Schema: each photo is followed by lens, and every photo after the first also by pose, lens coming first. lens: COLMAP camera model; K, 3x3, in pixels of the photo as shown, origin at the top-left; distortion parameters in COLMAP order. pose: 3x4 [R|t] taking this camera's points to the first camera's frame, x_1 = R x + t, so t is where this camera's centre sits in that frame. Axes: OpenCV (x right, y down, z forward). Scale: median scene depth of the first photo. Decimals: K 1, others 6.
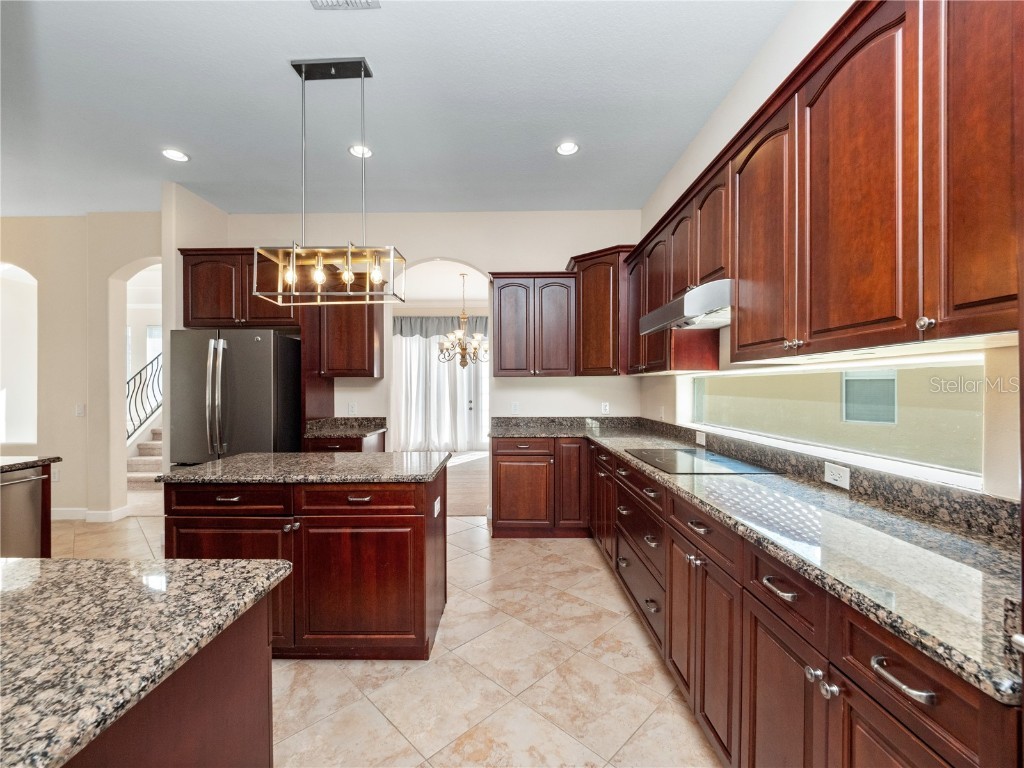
lens RADIAL K [[432.5, 0, 508.3], [0, 432.5, 388.4], [0, 0, 1]] dist [0.009060, -0.005052]
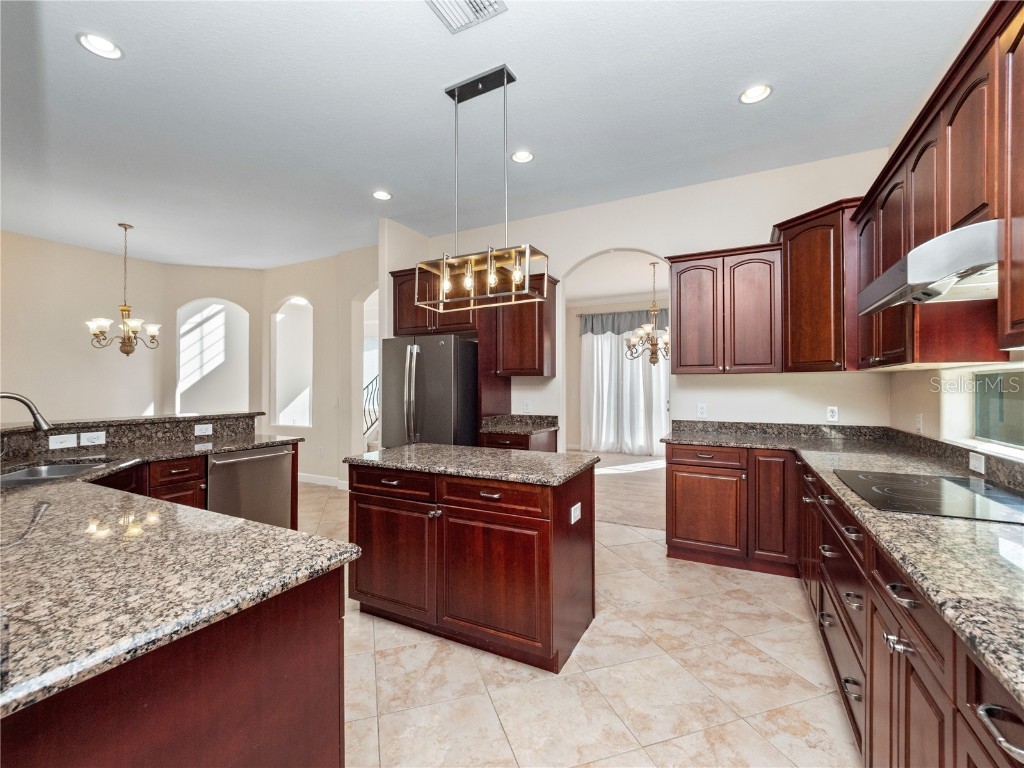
lens RADIAL K [[439.4, 0, 509.8], [0, 439.4, 384.0], [0, 0, 1]] dist [0.016193, -0.014843]
pose [[0.891465, -0.000446, -0.453090, 0.139342], [-0.002712, 0.999976, -0.006321, -0.000767], [0.453082, 0.006864, 0.891442, 0.077966]]
